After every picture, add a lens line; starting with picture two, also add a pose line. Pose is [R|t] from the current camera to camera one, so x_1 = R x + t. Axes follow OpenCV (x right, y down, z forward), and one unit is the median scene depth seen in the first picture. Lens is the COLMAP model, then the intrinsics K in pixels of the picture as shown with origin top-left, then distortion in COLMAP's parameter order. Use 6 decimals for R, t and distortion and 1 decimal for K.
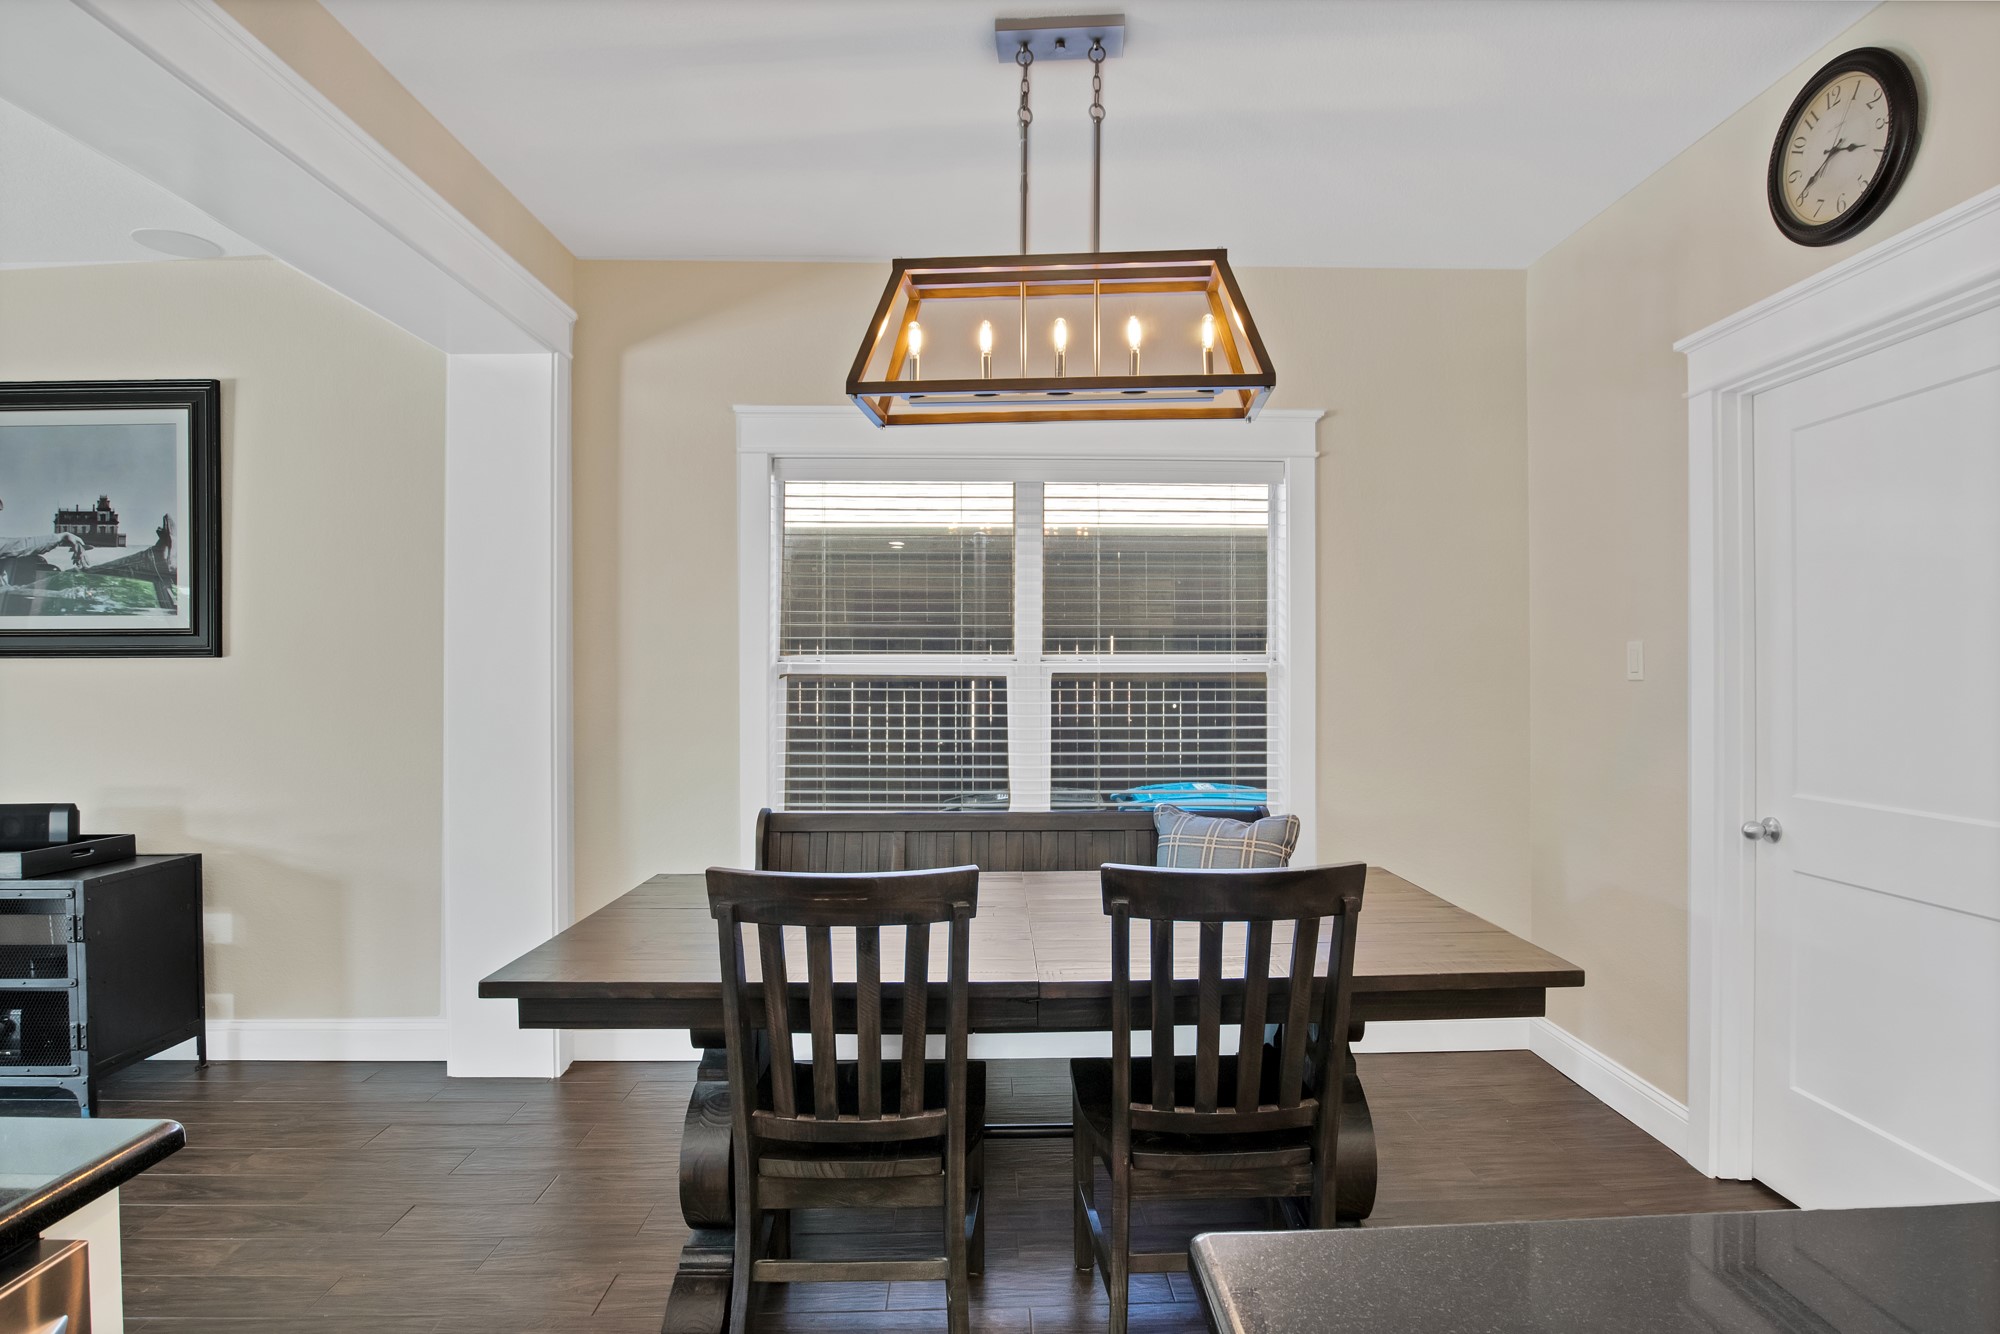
lens RADIAL K [[1041.0, 0, 989.9], [0, 1041.0, 669.8], [0, 0, 1]] dist [-0.038519, 0.009424]
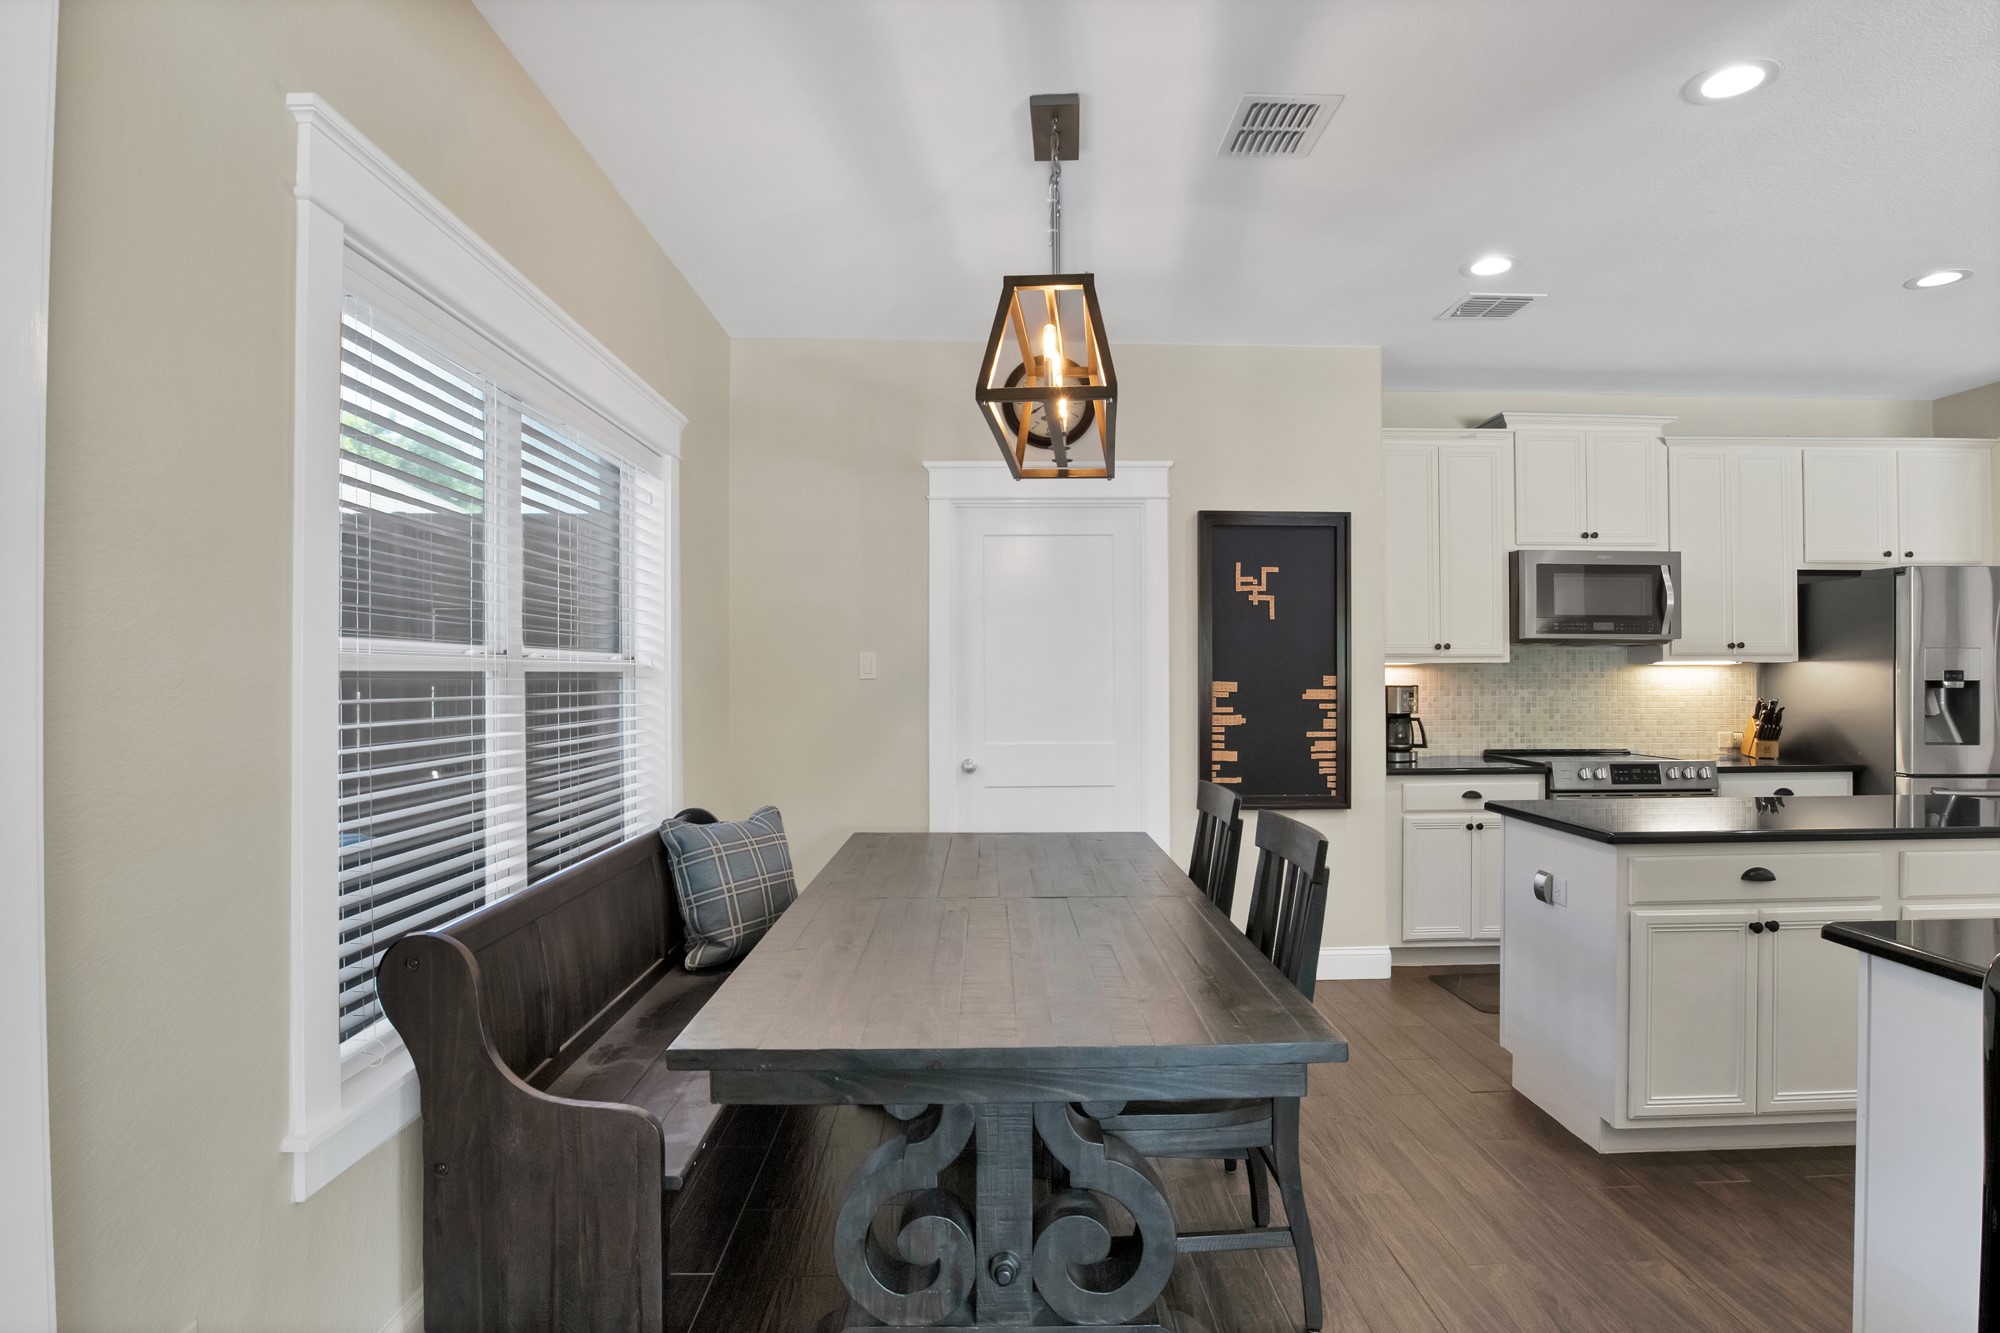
lens RADIAL K [[1041.0, 0, 996.9], [0, 1041.0, 671.2], [0, 0, 1]] dist [-0.038519, 0.009424]
pose [[-0.032633, -0.003714, 0.999460, -0.686503], [-0.009482, 0.999949, 0.003406, -0.002955], [-0.999422, -0.009365, -0.032667, 0.692356]]
